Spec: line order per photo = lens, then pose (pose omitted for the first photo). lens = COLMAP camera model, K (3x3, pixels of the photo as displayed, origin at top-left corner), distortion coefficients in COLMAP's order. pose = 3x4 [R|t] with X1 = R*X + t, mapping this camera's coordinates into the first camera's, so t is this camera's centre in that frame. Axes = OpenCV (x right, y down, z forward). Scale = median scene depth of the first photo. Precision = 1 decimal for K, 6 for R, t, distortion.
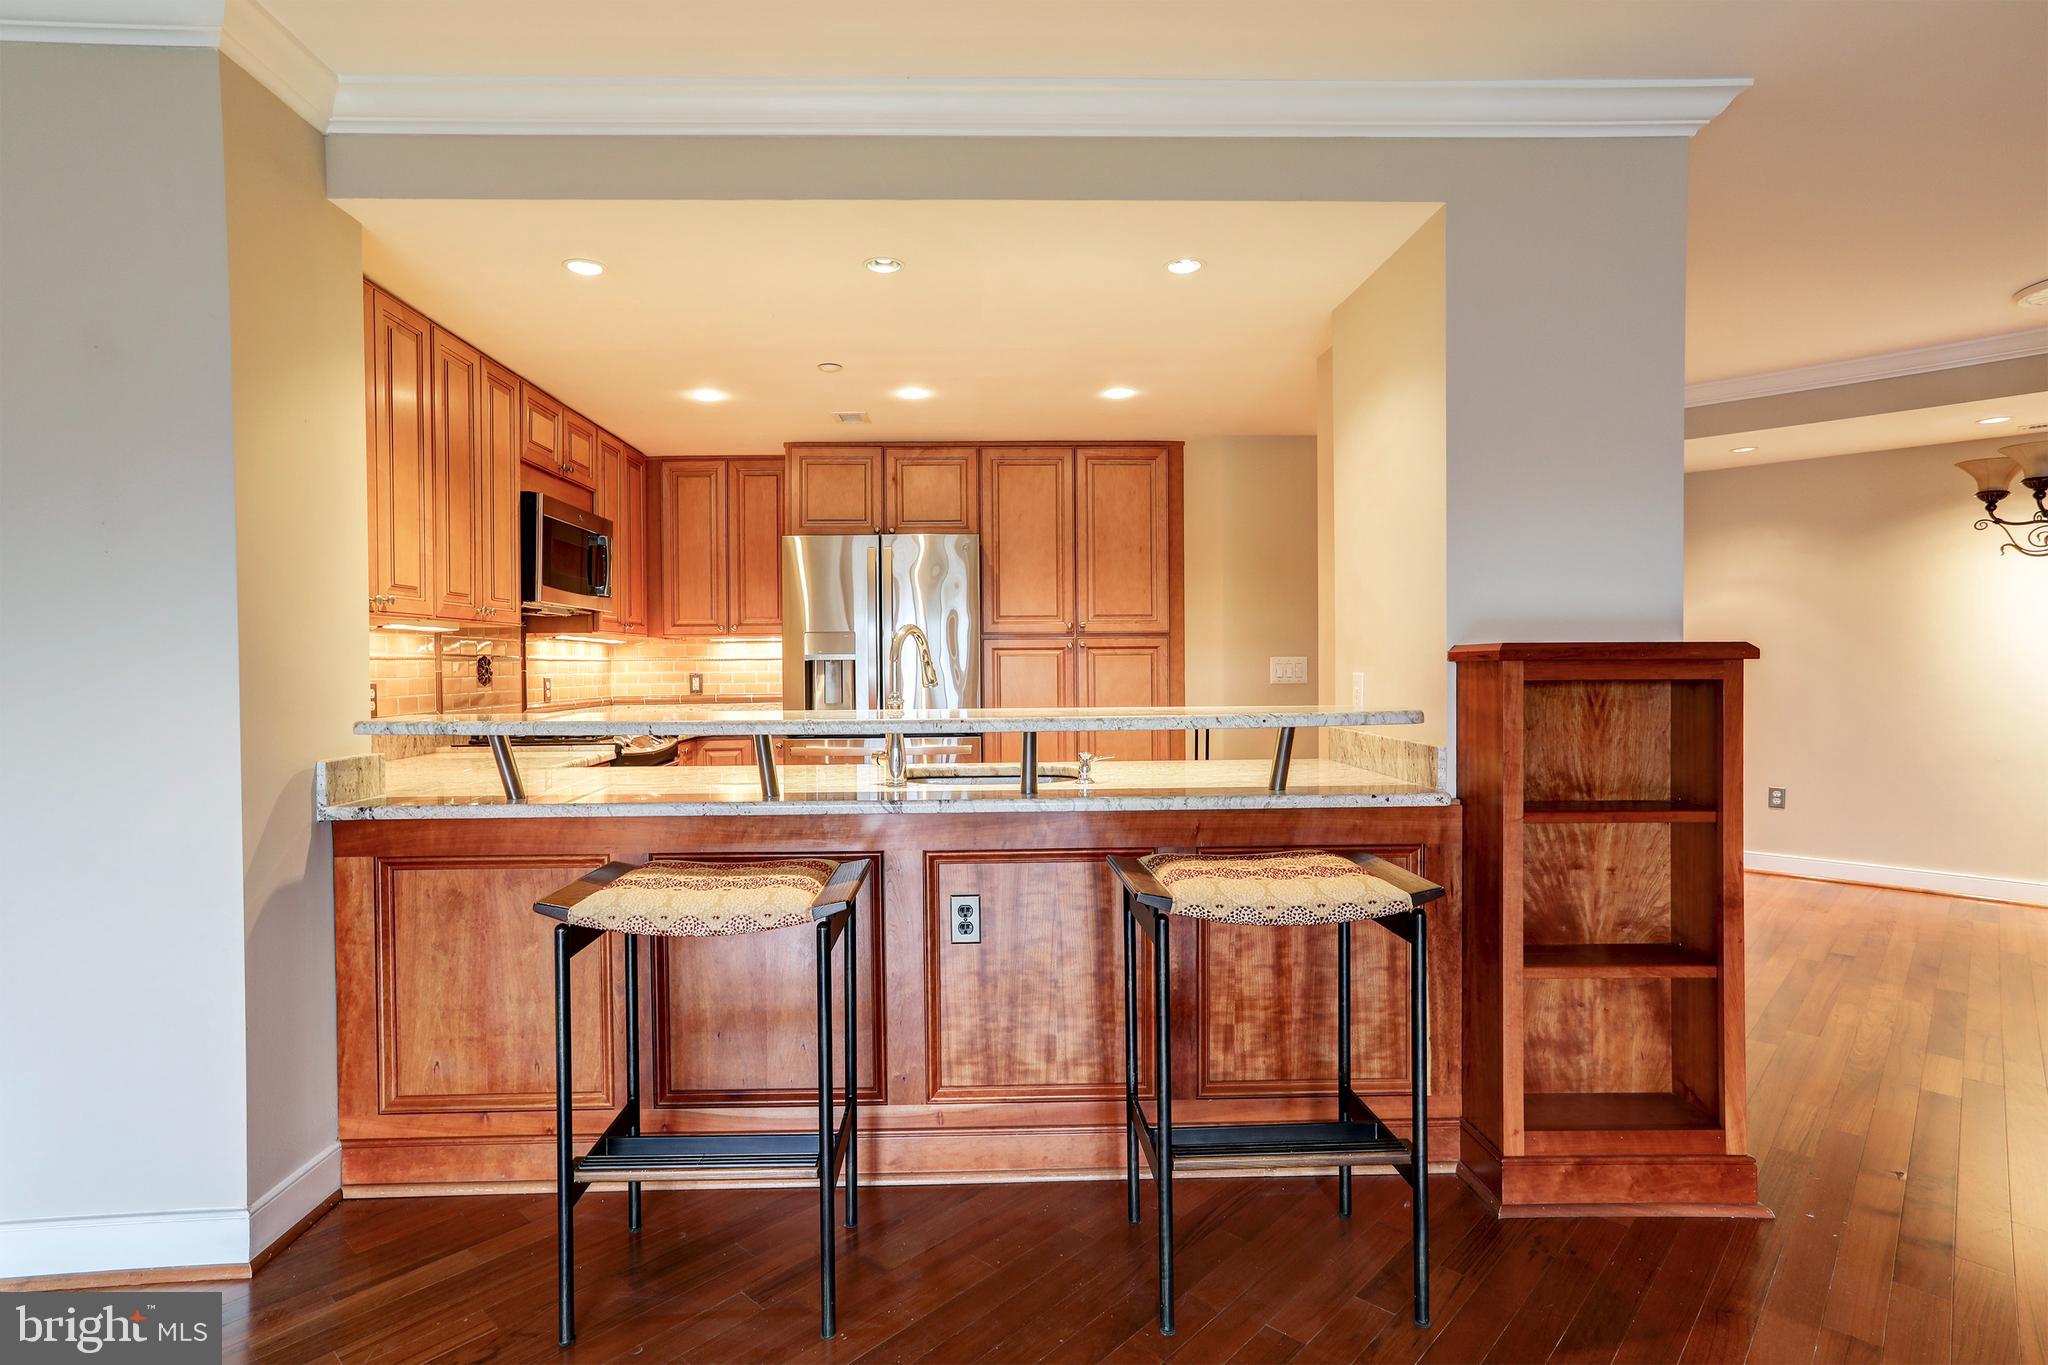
lens RADIAL K [[1037.6, 0, 989.8], [0, 1037.6, 680.4], [0, 0, 1]] dist [0.007332, 0.001689]
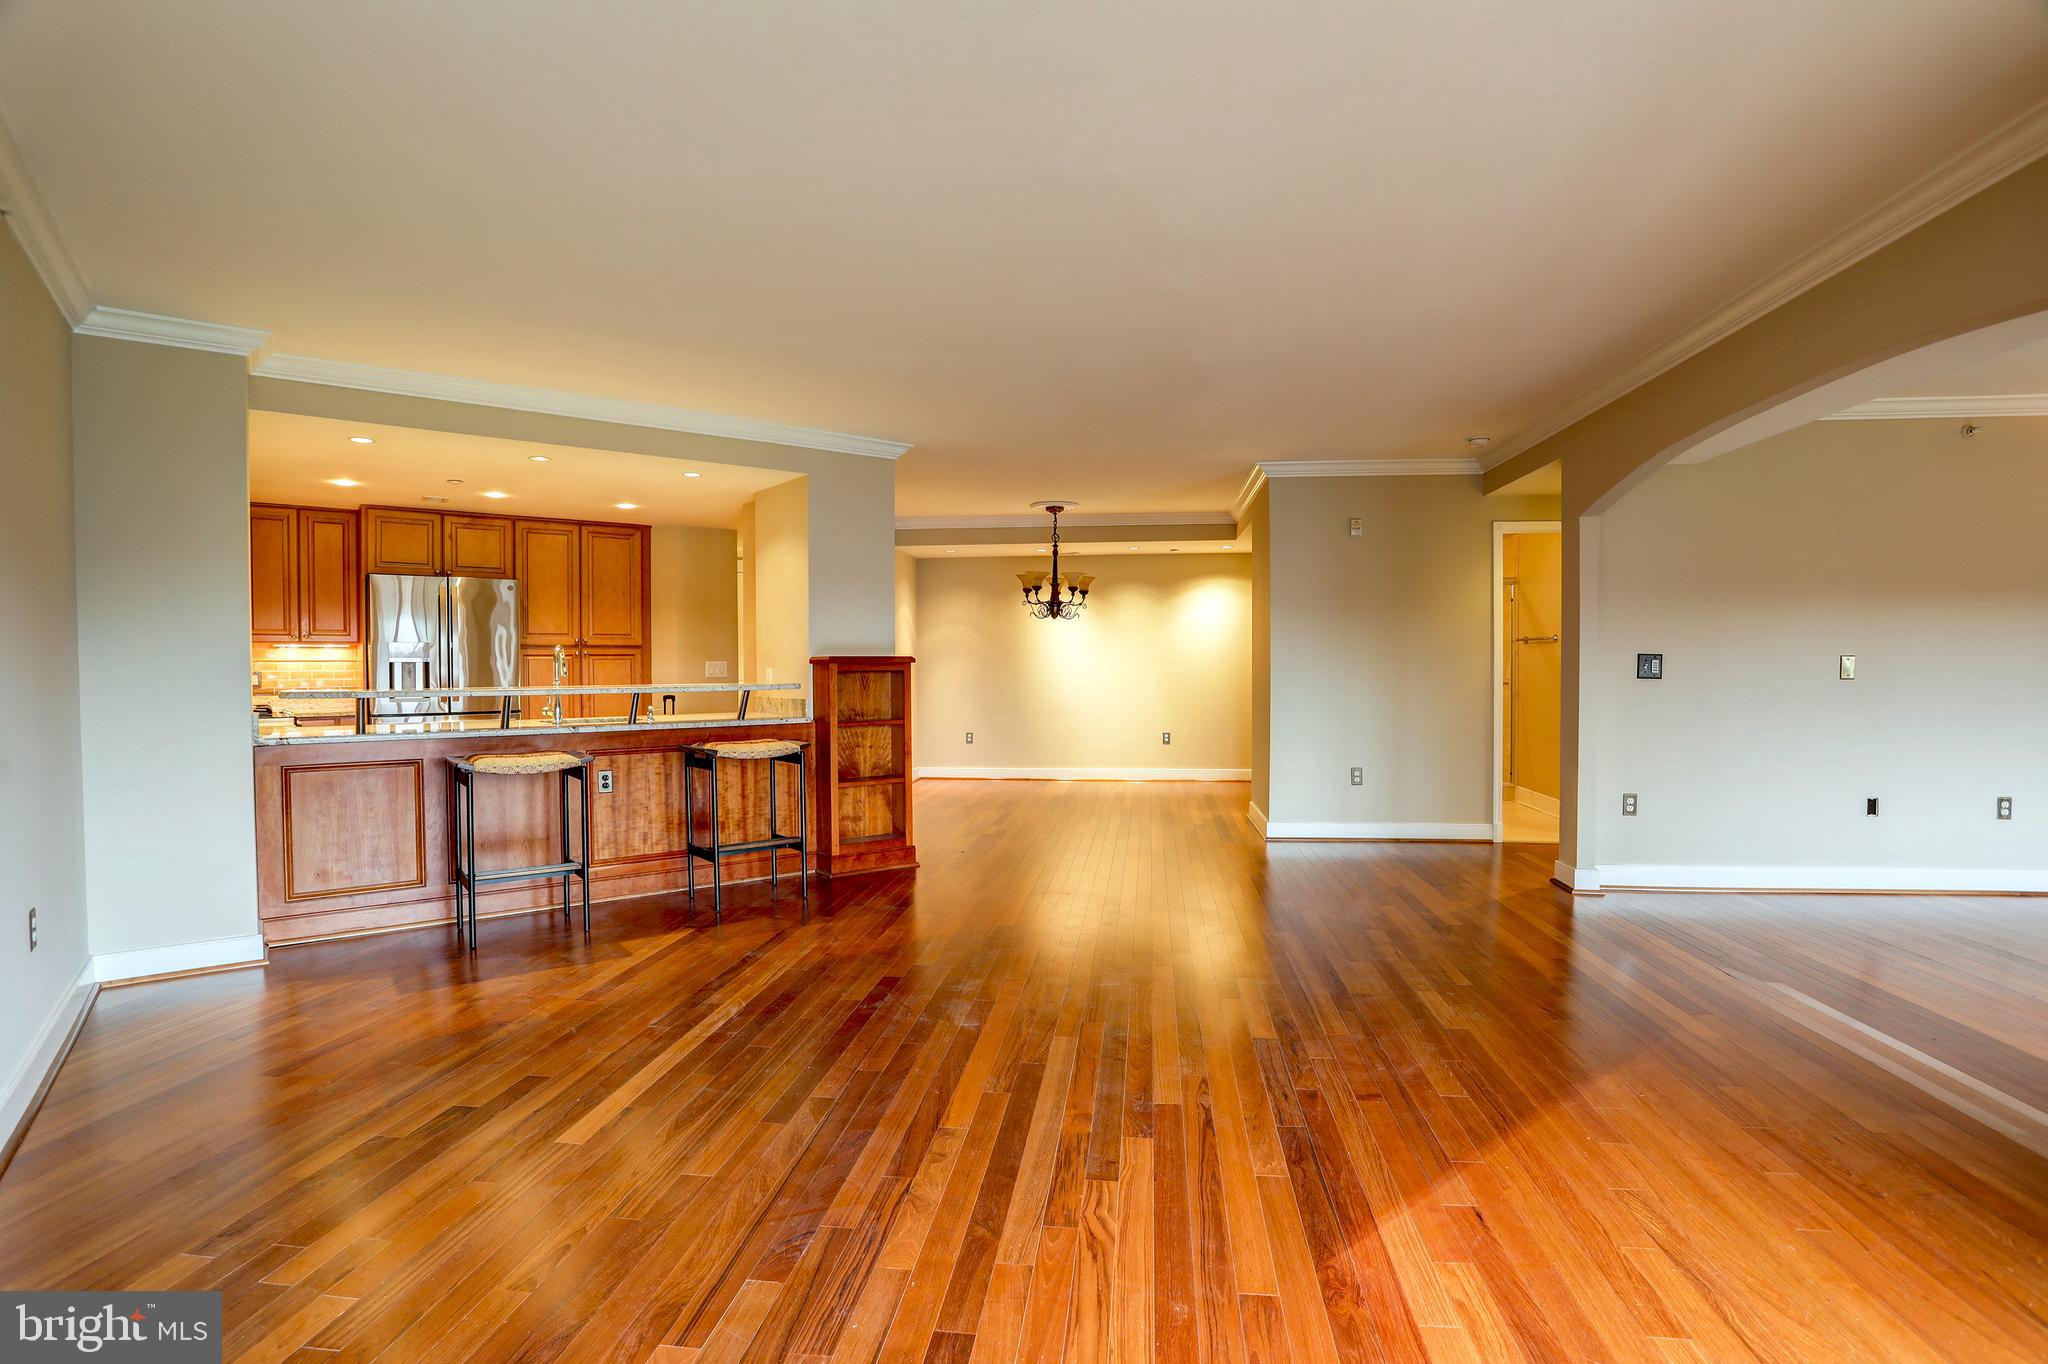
lens RADIAL K [[1007.2, 0, 1012.0], [0, 1007.2, 688.7], [0, 0, 1]] dist [-0.033108, 0.000245]
pose [[0.811643, -0.010853, 0.584053, -0.543719], [0.008234, 0.999941, 0.007139, 0.027287], [-0.584096, -0.000985, 0.811684, -1.173399]]
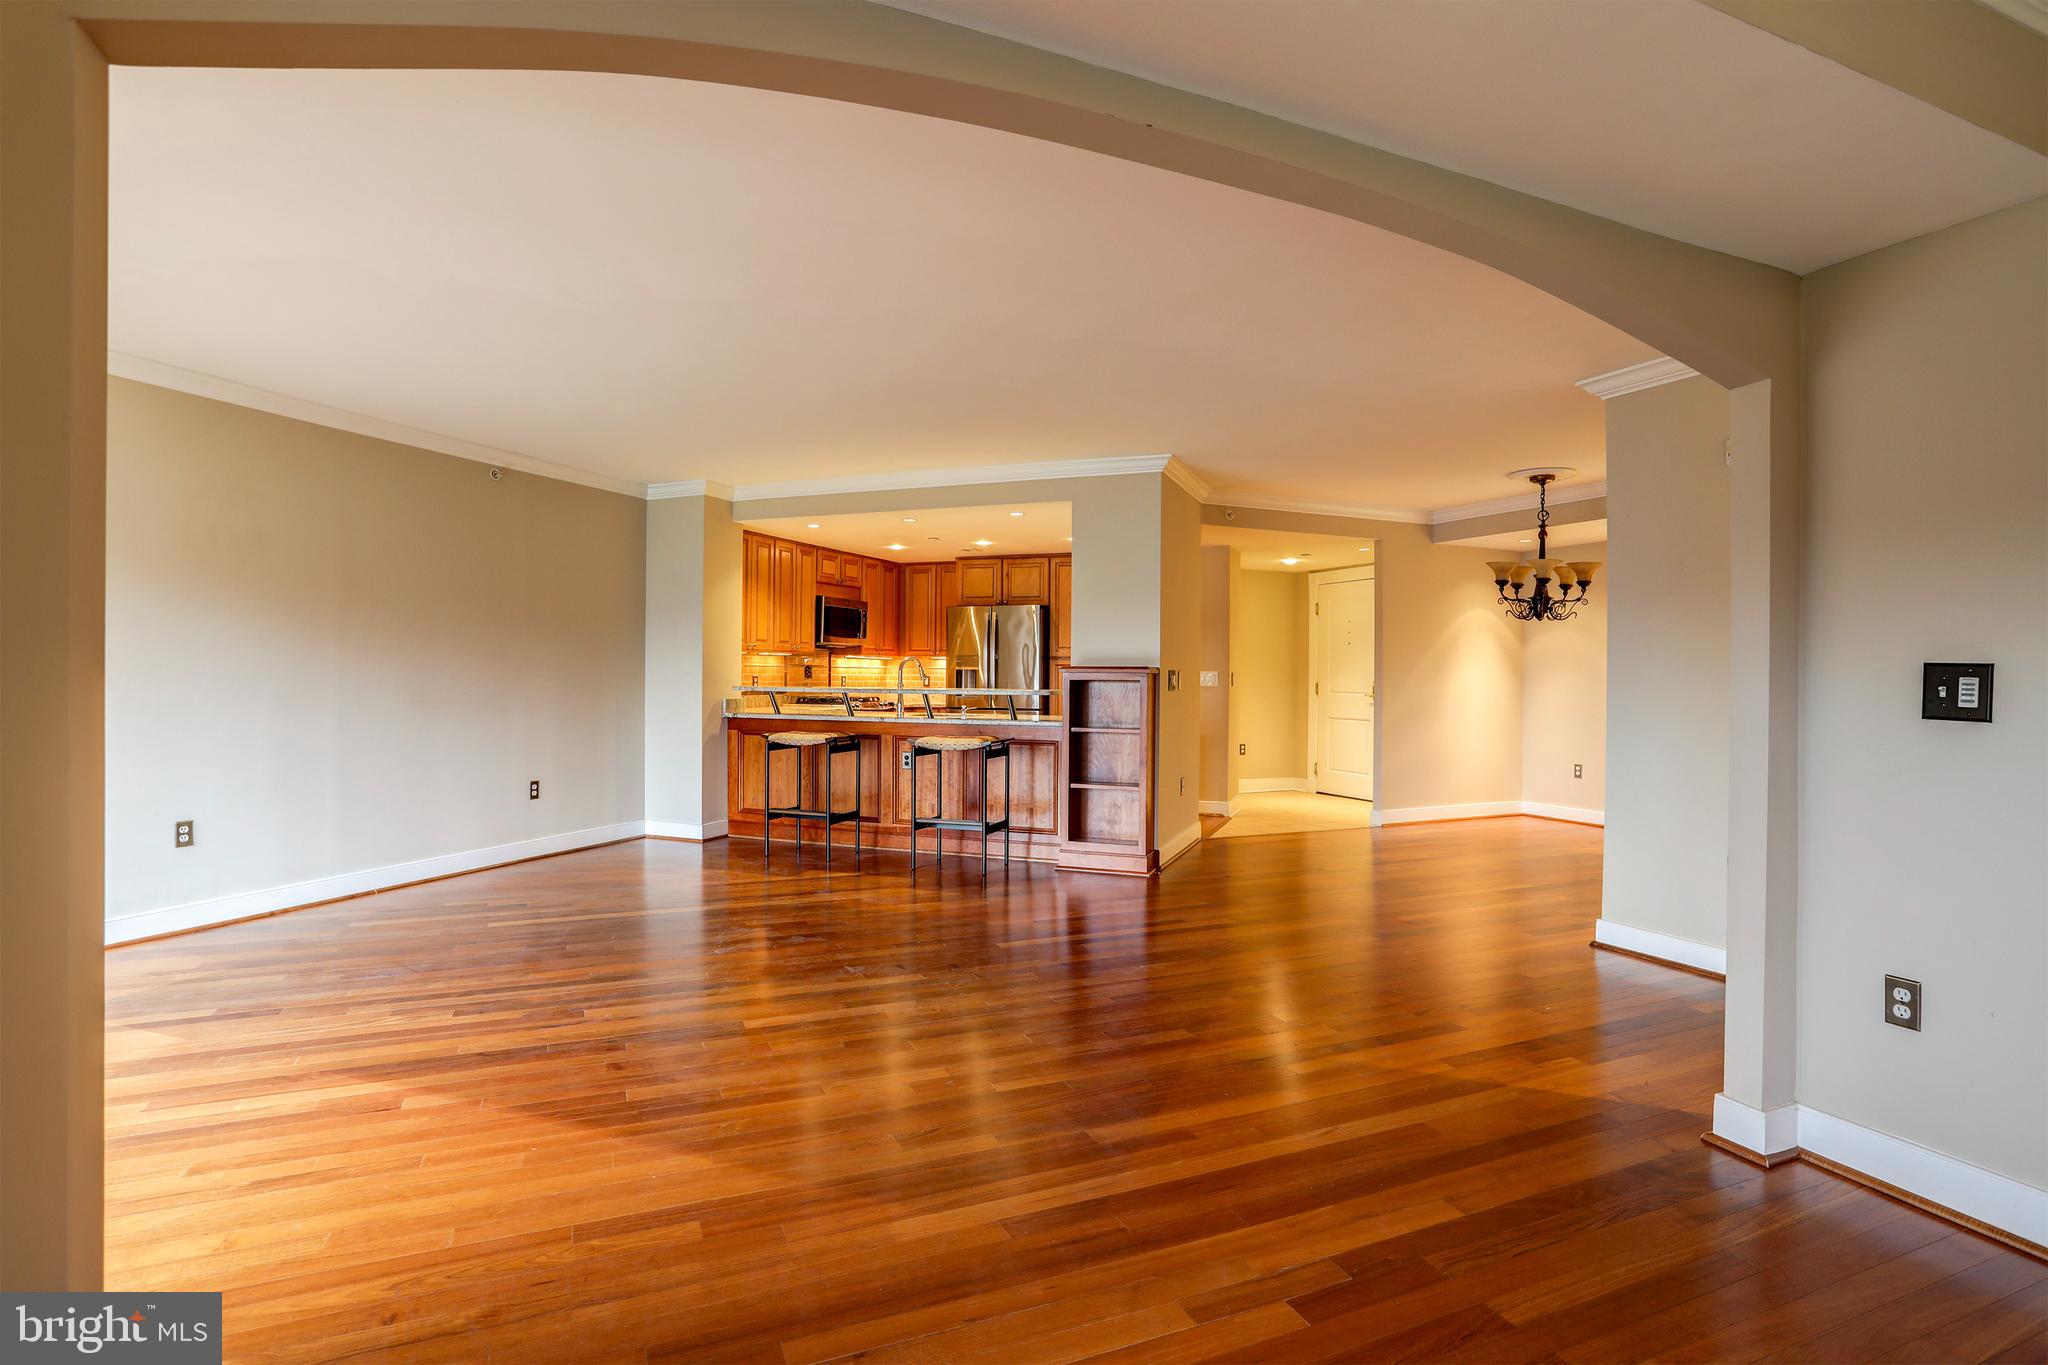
lens RADIAL K [[1000.8, 0, 997.1], [0, 1000.8, 680.7], [0, 0, 1]] dist [-0.058312, 0.000253]
pose [[0.918513, 0.018589, -0.394955, 1.280009], [-0.022561, 0.999731, -0.005415, 0.020940], [0.394748, 0.013884, 0.918685, -1.419921]]
